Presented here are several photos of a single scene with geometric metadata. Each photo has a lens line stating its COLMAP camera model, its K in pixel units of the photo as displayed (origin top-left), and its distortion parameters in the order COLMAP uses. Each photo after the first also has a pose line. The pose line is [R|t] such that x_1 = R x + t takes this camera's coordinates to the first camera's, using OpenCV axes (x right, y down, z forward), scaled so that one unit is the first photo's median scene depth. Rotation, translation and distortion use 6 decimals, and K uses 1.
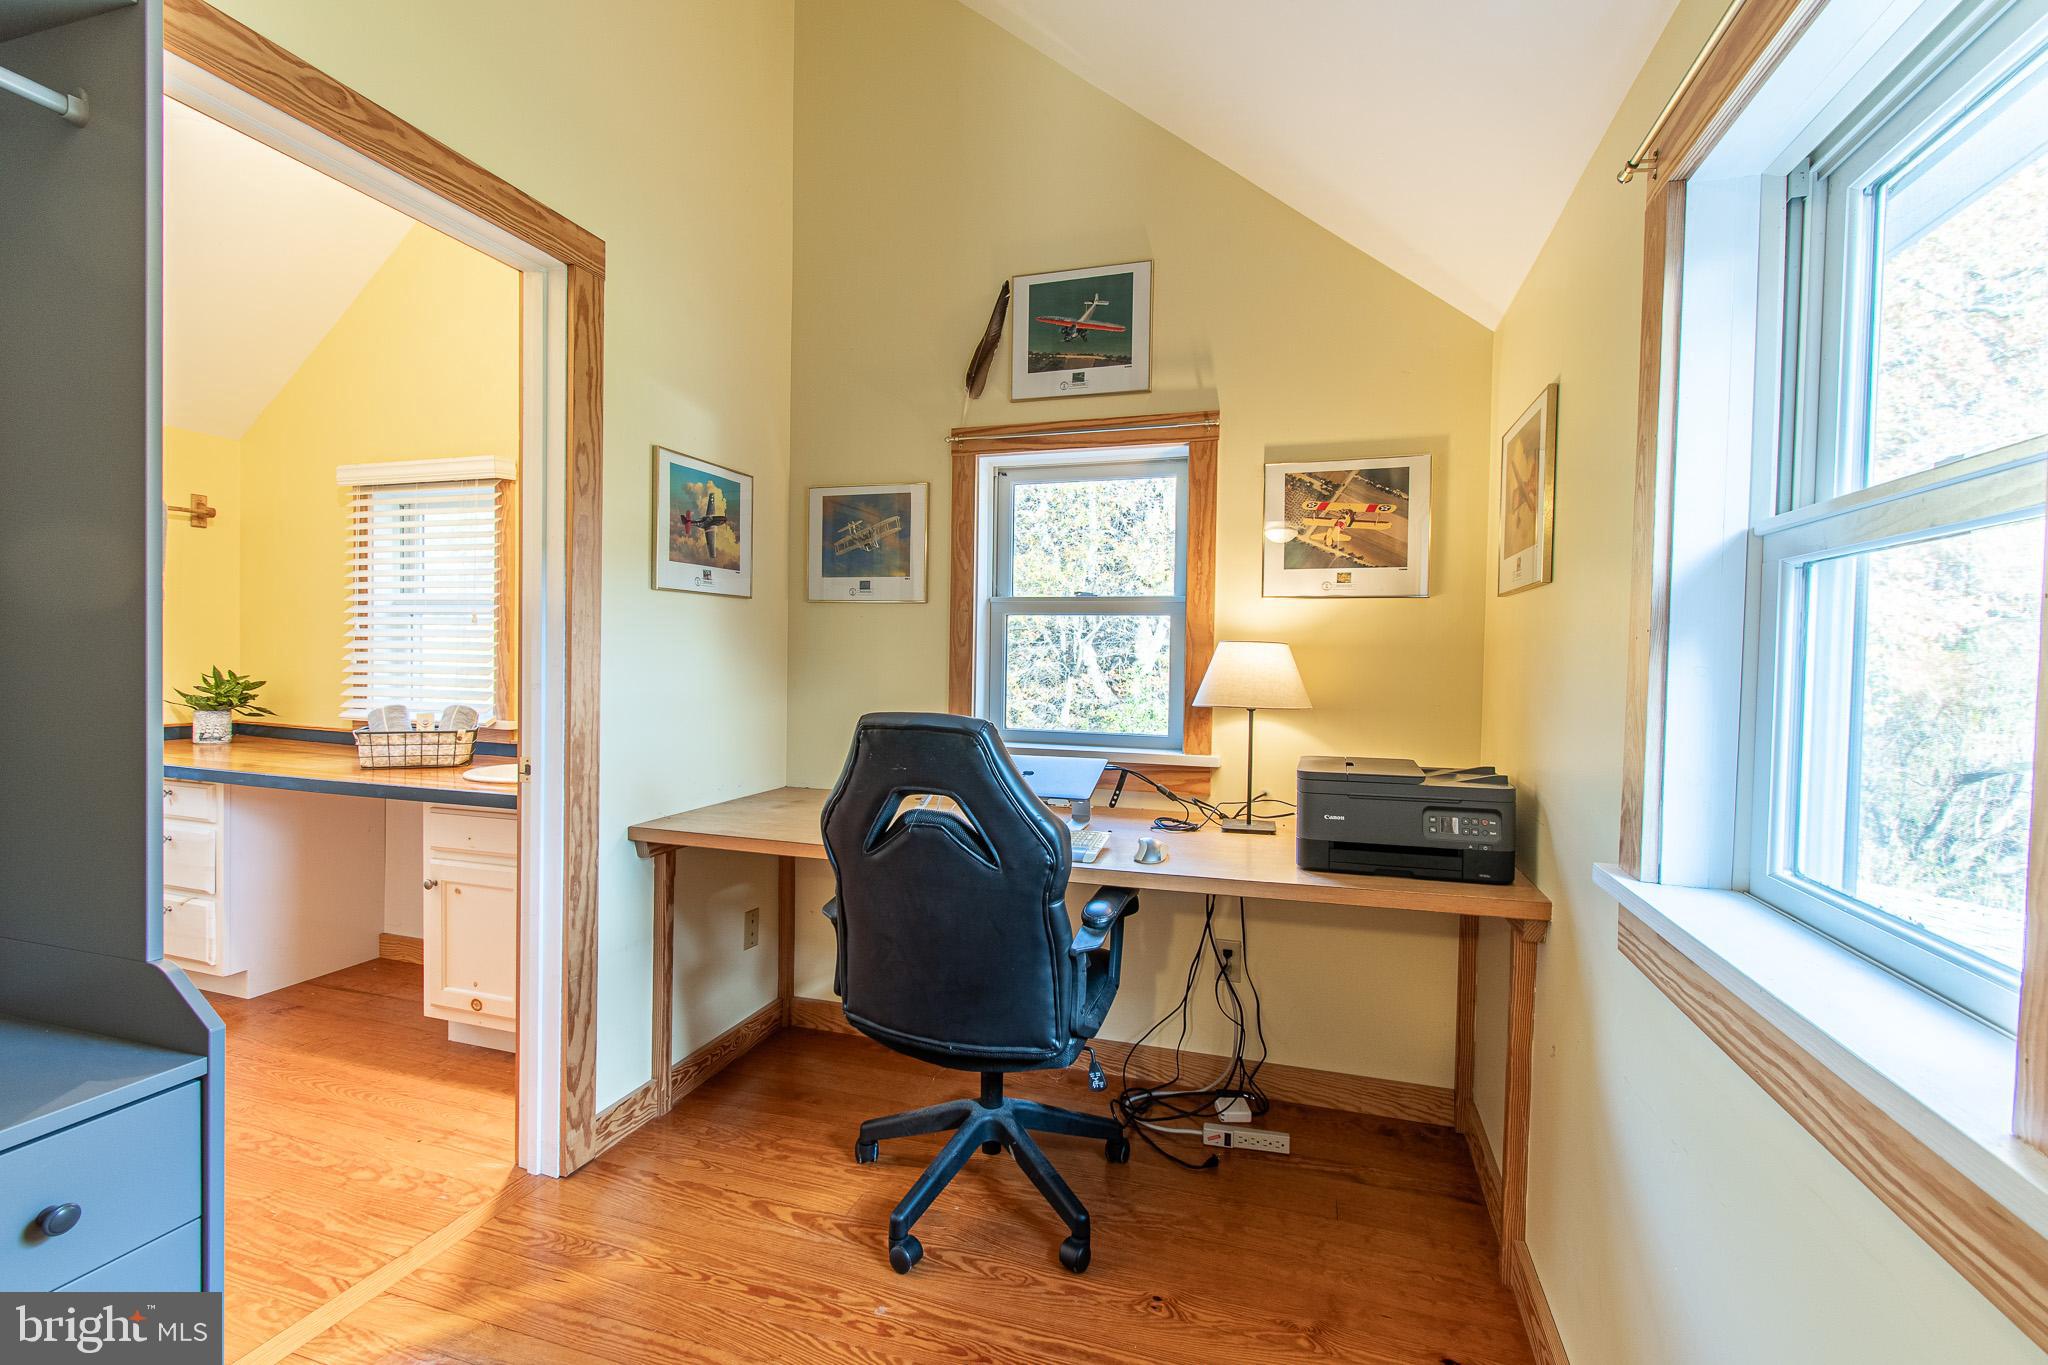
lens RADIAL K [[892.7, 0, 1020.8], [0, 892.7, 675.9], [0, 0, 1]] dist [0.002957, -0.000031]
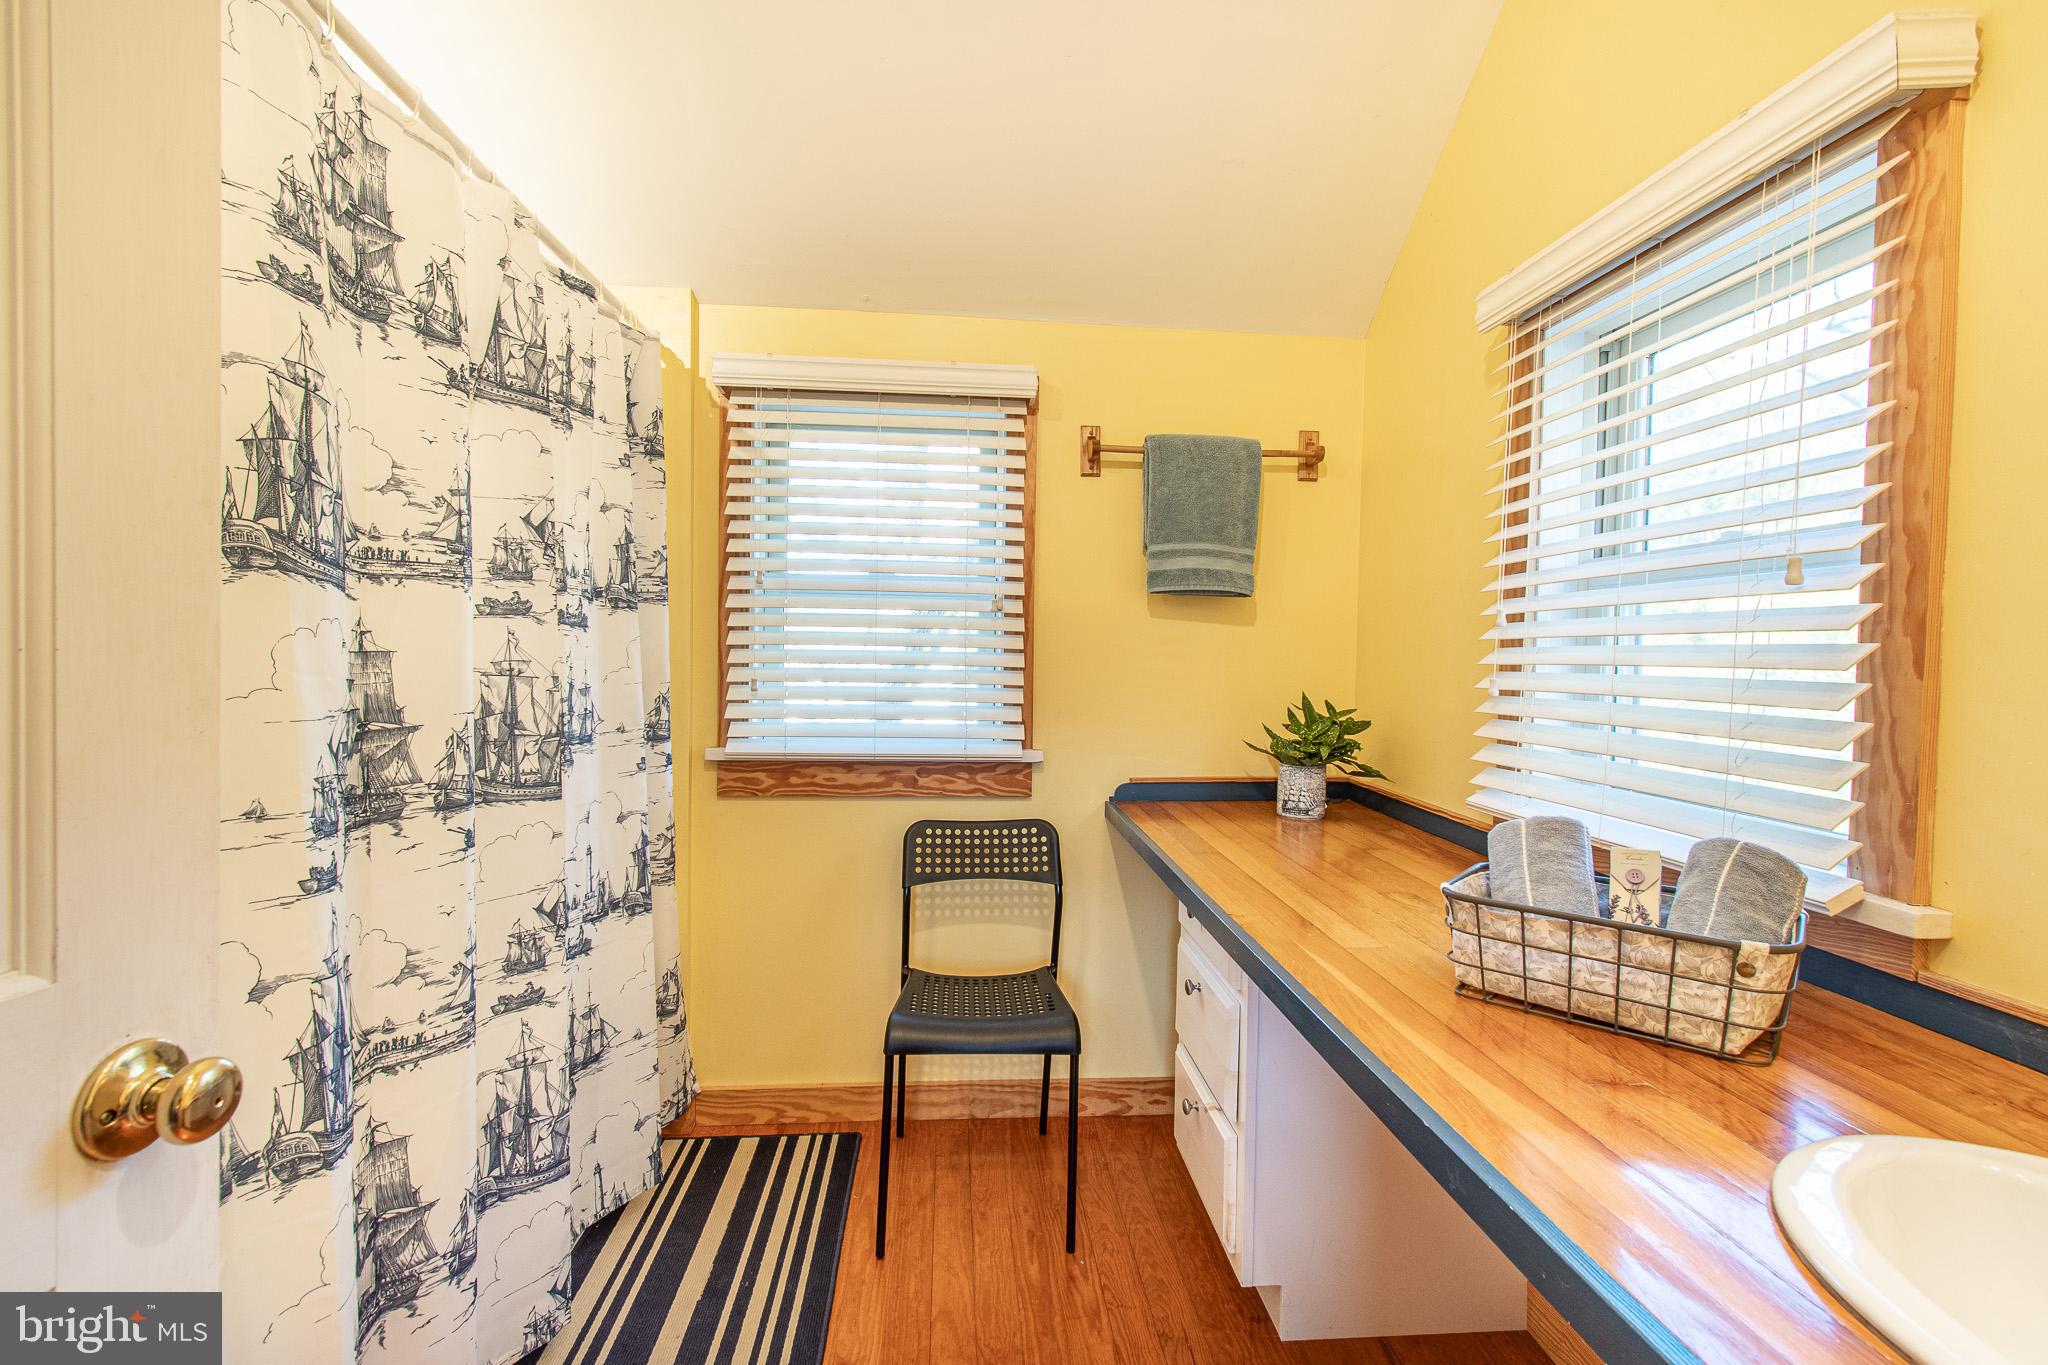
lens RADIAL K [[928.0, 0, 1024.7], [0, 928.0, 673.4], [0, 0, 1]] dist [-0.000704, -0.000219]
pose [[0.376388, 0.008784, -0.926421, -0.397644], [-0.030705, 0.999524, -0.002998, -0.017359], [0.925953, 0.029574, 0.376478, 0.605117]]
